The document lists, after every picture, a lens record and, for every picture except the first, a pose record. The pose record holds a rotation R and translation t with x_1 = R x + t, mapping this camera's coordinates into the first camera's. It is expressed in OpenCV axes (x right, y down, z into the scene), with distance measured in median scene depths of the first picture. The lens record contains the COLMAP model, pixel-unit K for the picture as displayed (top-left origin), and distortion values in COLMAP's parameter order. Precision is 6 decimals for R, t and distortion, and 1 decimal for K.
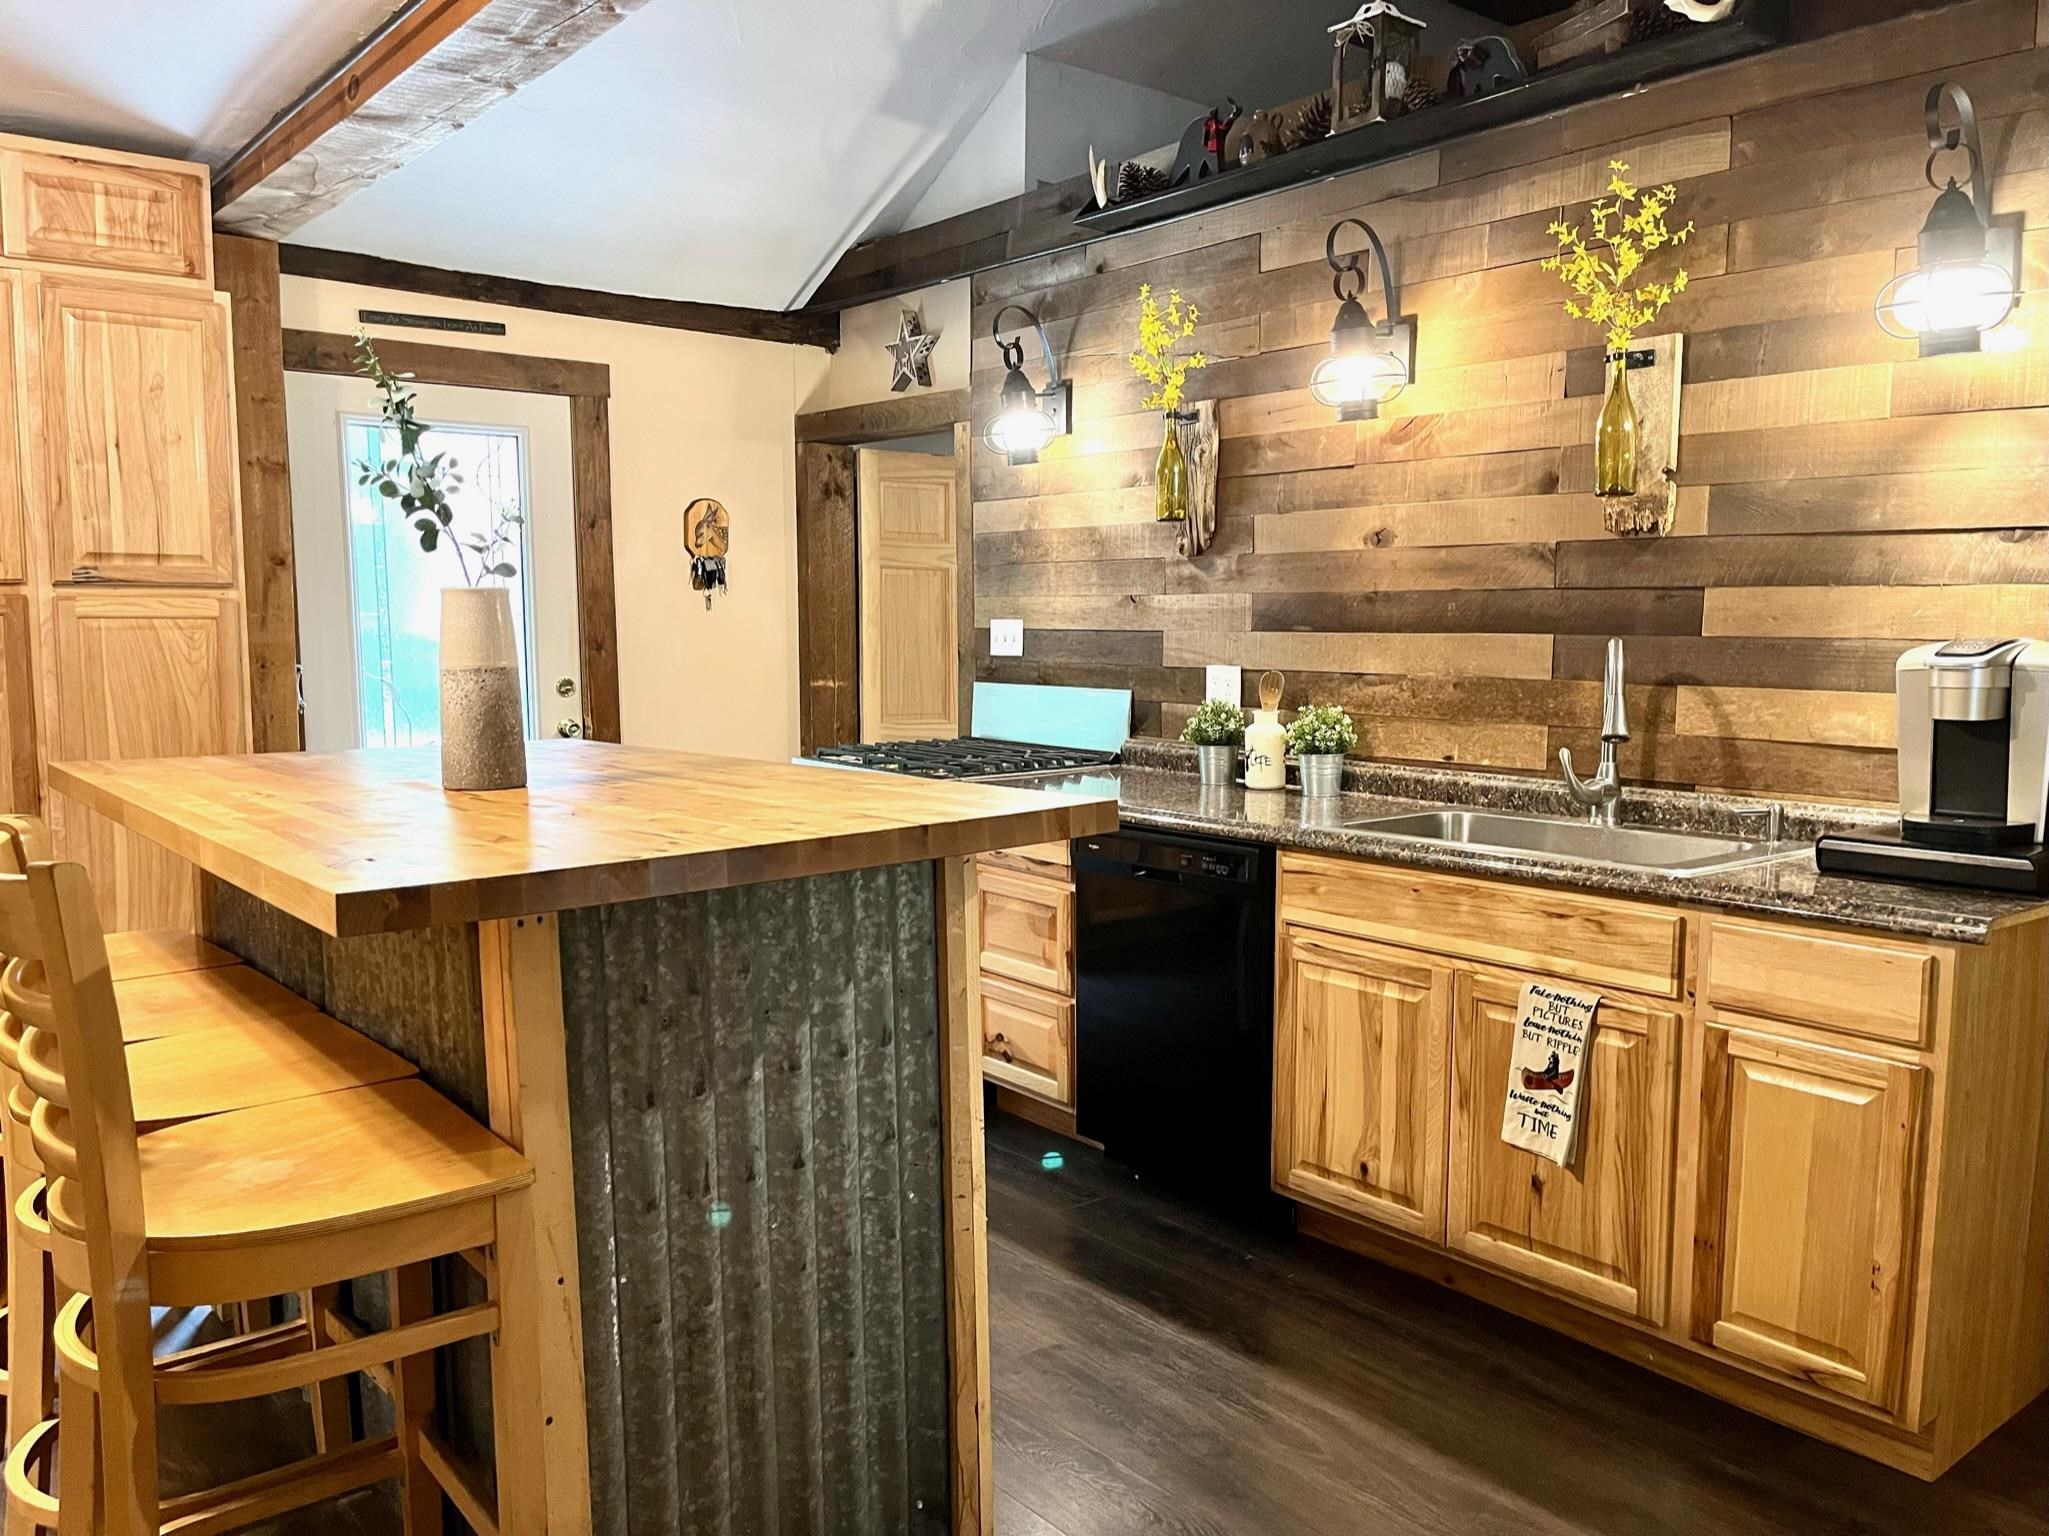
lens RADIAL K [[1547.7, 0, 1035.7], [0, 1547.7, 794.8], [0, 0, 1]] dist [0.054531, -0.074125]
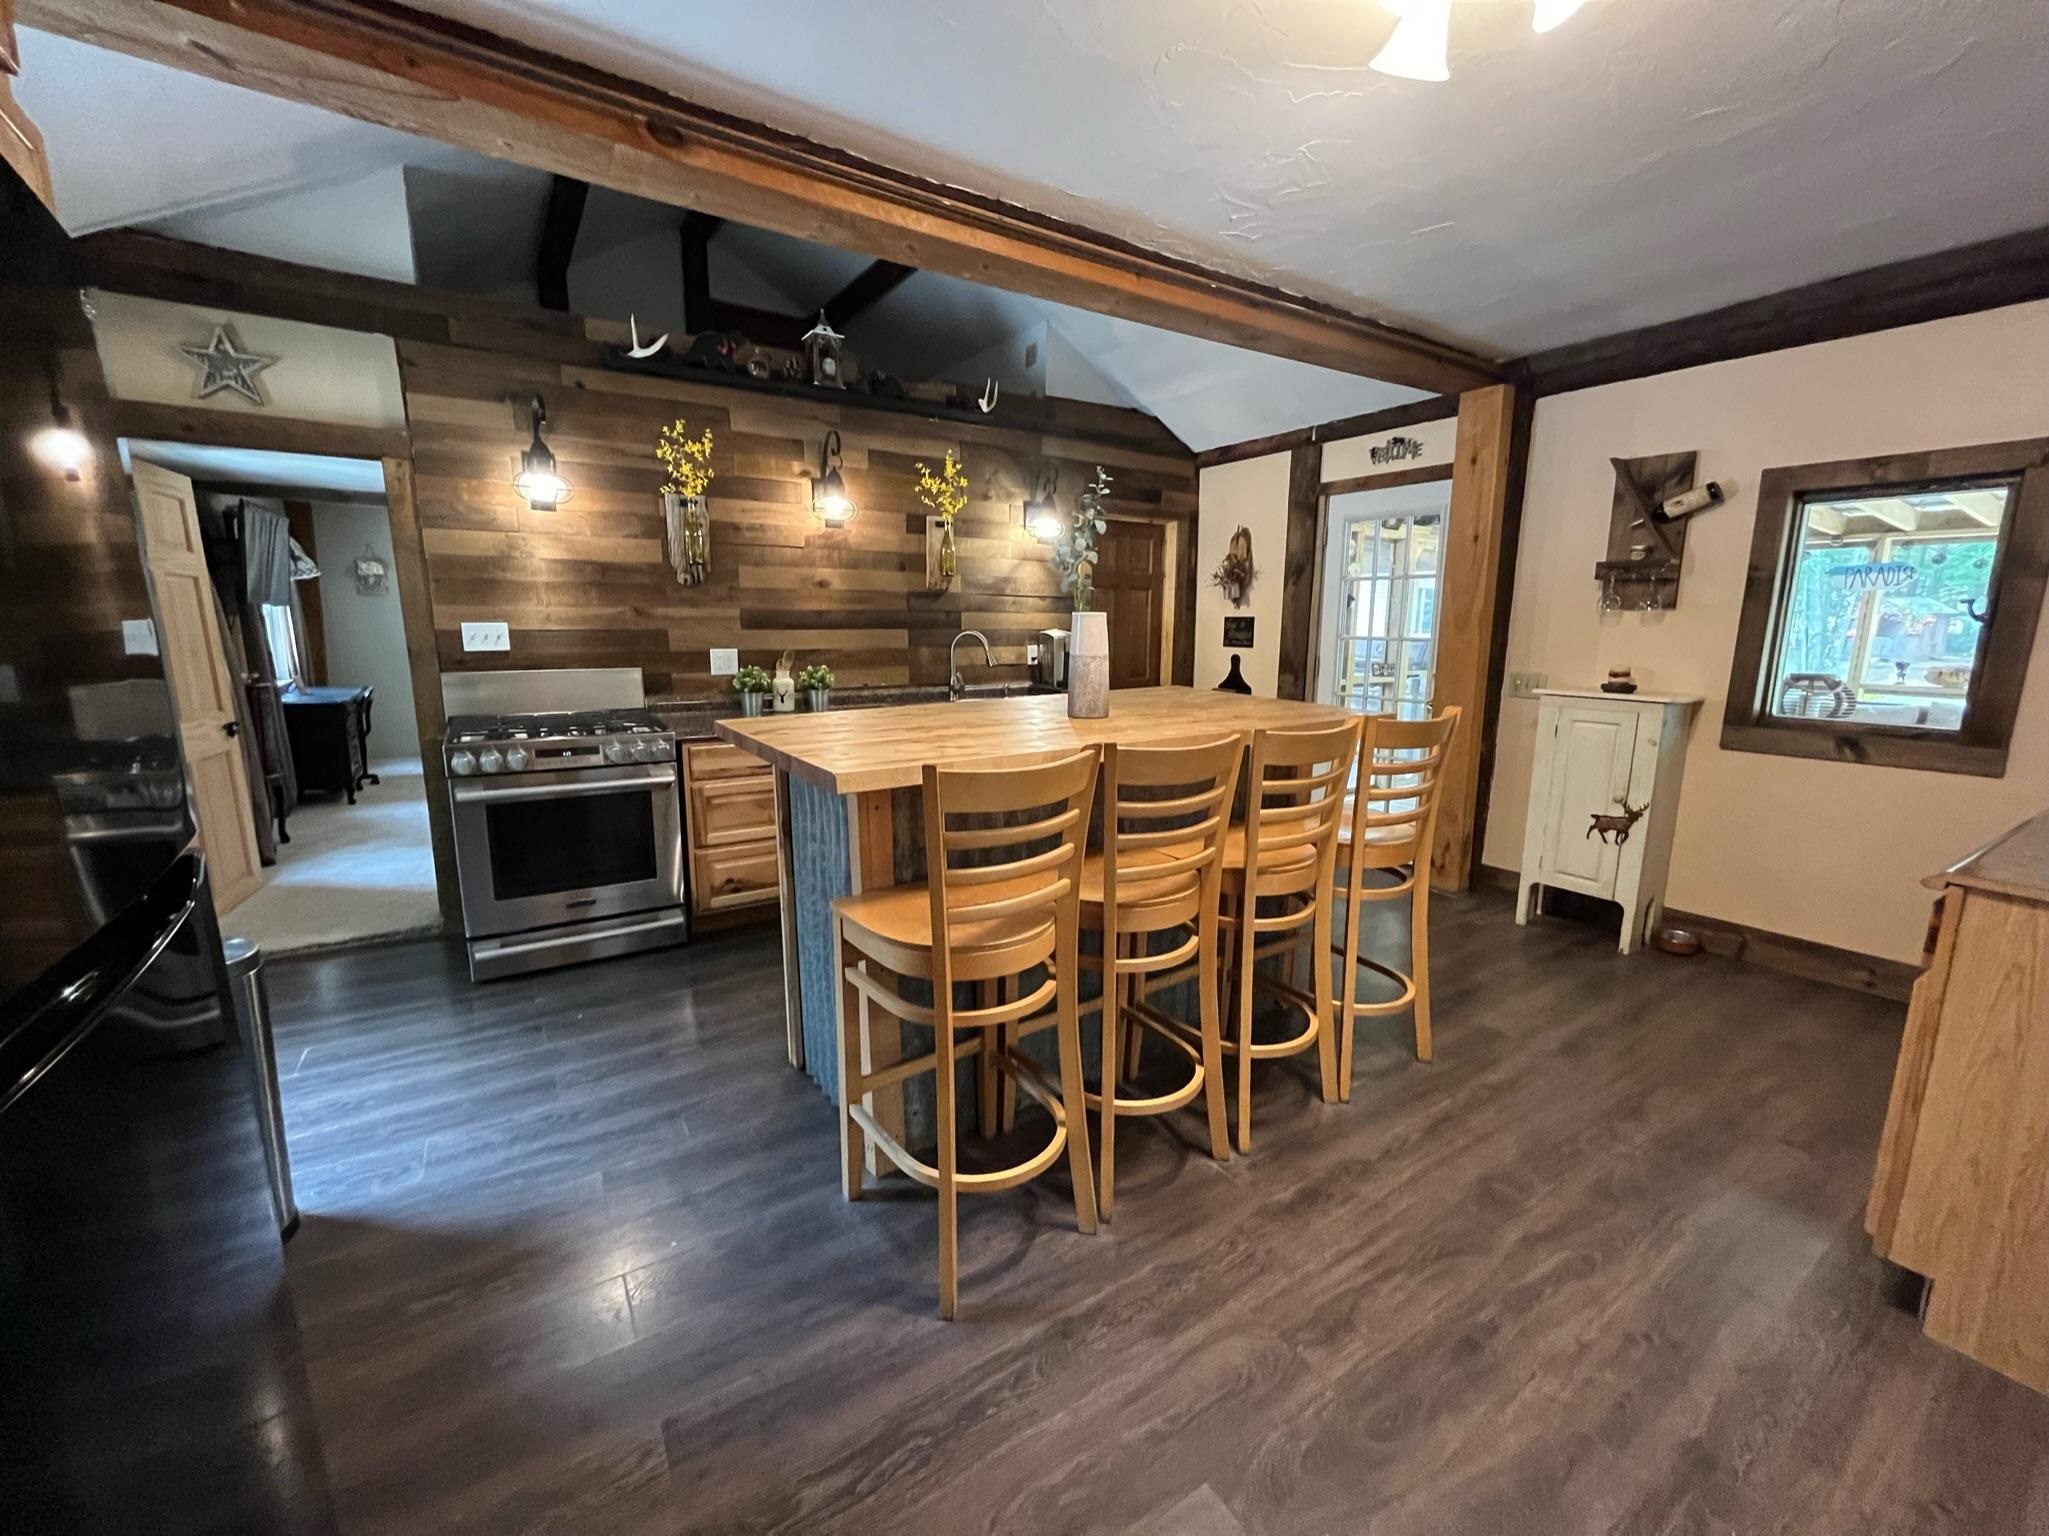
lens RADIAL K [[823.2, 0, 1025.6], [0, 823.2, 769.6], [0, 0, 1]] dist [0.000616, -0.000832]
pose [[0.106282, -0.181528, 0.977625, -0.940588], [0.109838, 0.979321, 0.169902, -0.083461], [-0.988251, 0.089323, 0.124023, 0.651354]]
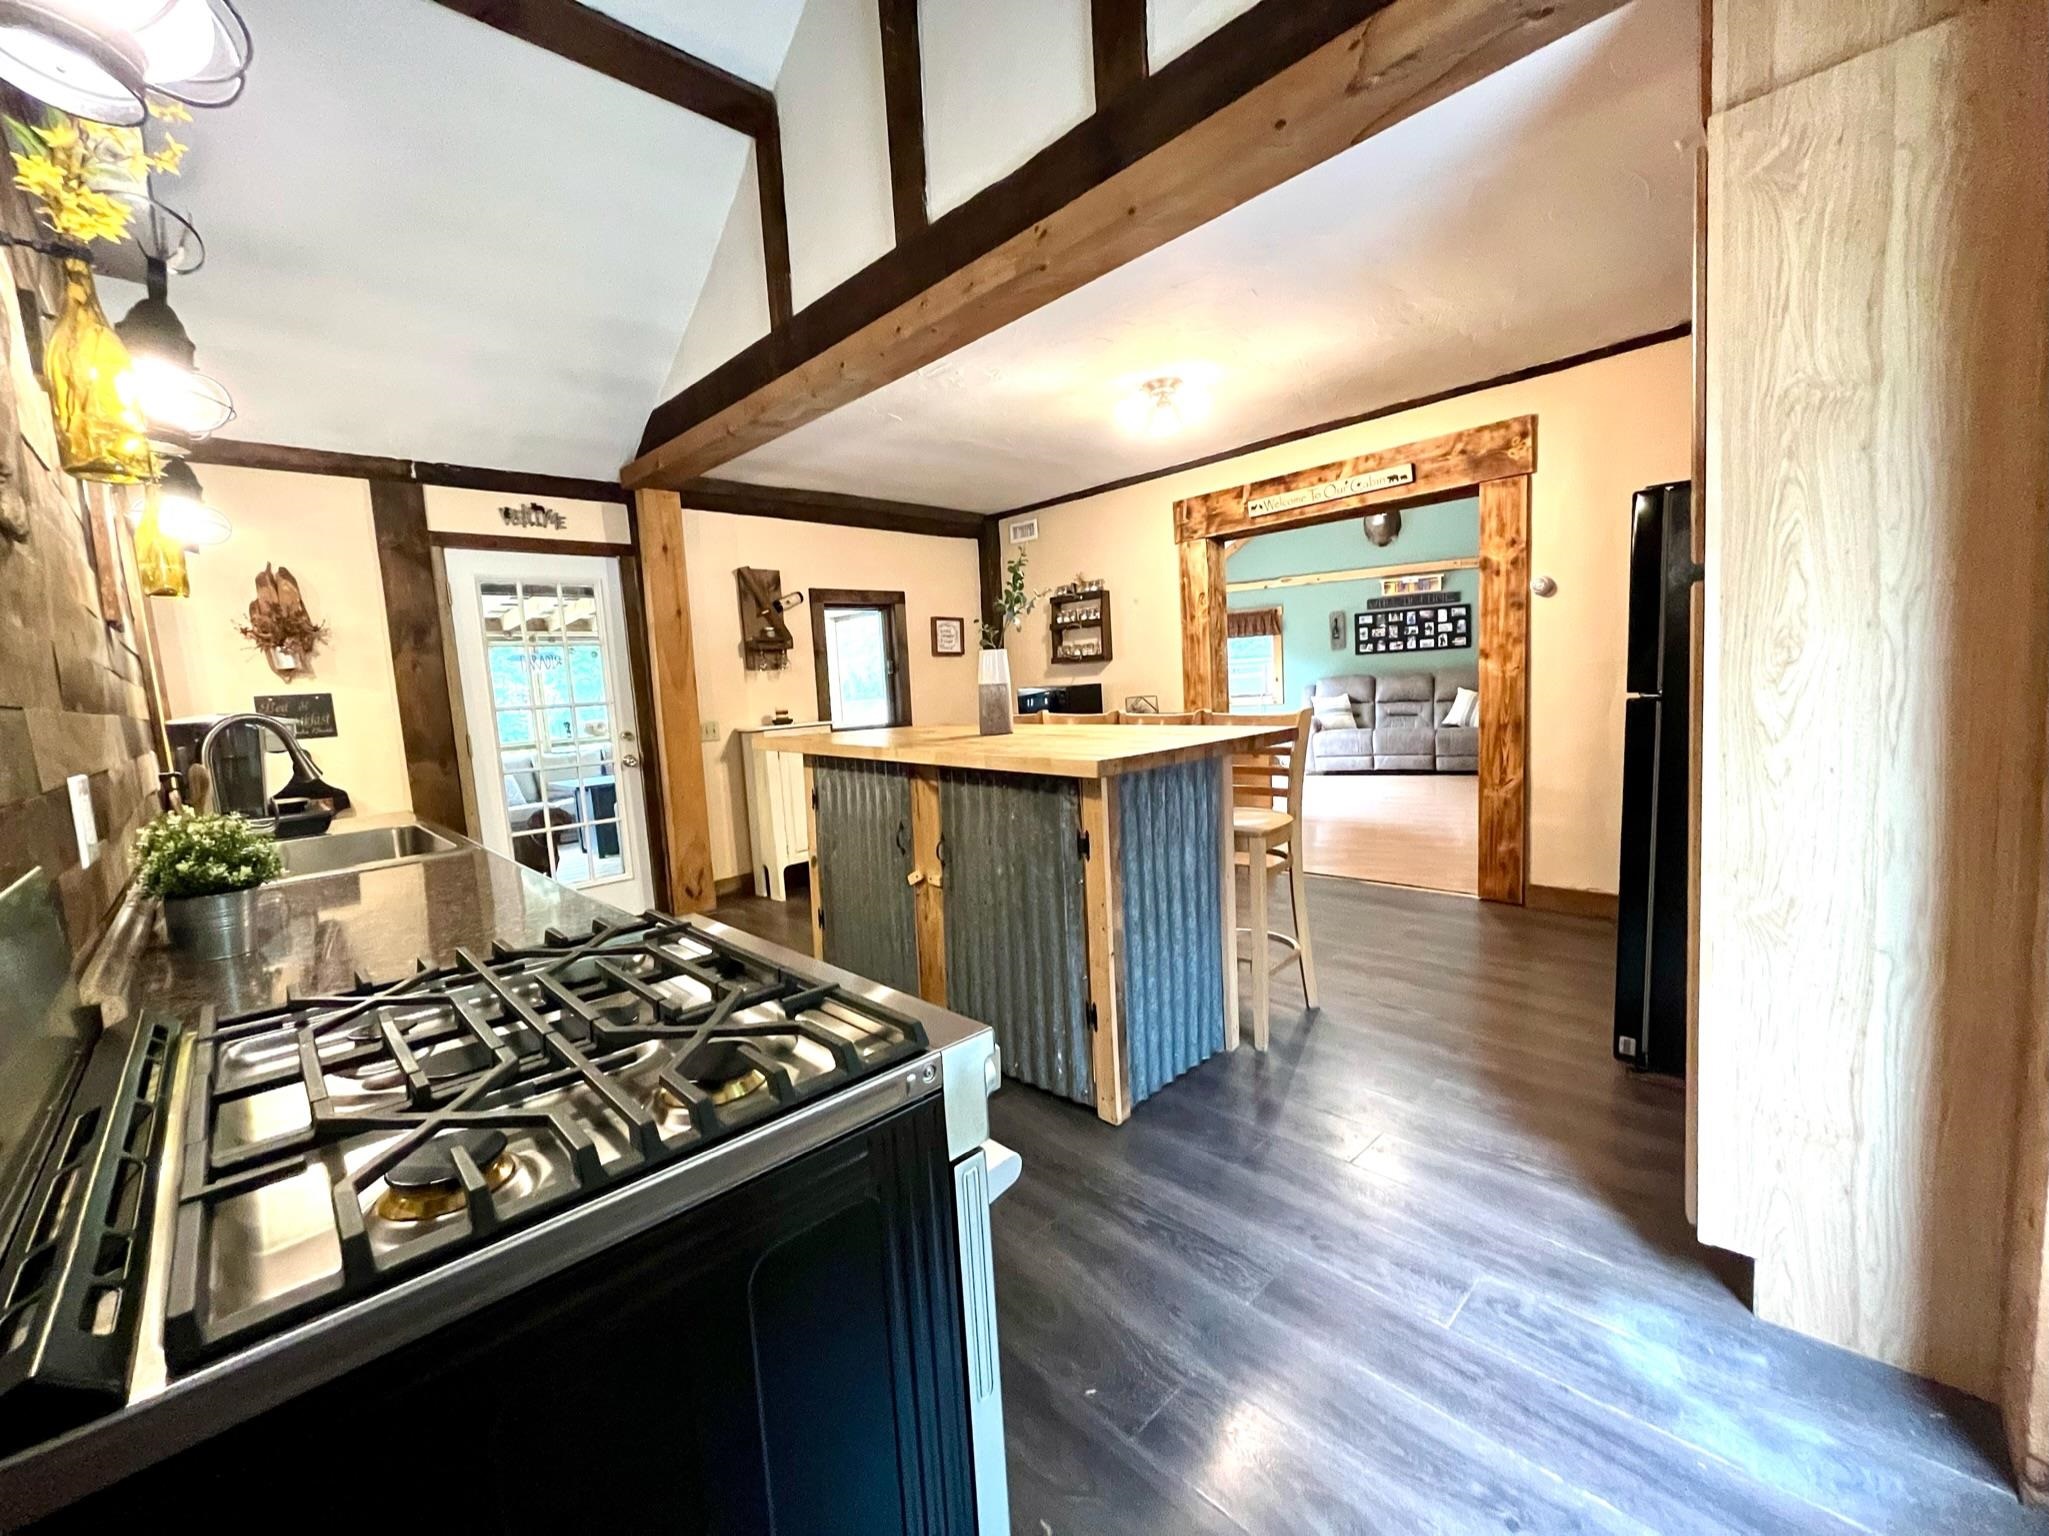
lens RADIAL K [[823.2, 0, 1034.1], [0, 823.2, 766.2], [0, 0, 1]] dist [0.000616, -0.000832]
pose [[-0.994864, 0.062735, -0.079429, -0.213560], [0.043891, 0.974521, 0.219958, -0.156687], [0.091204, 0.215342, -0.972270, 1.523054]]
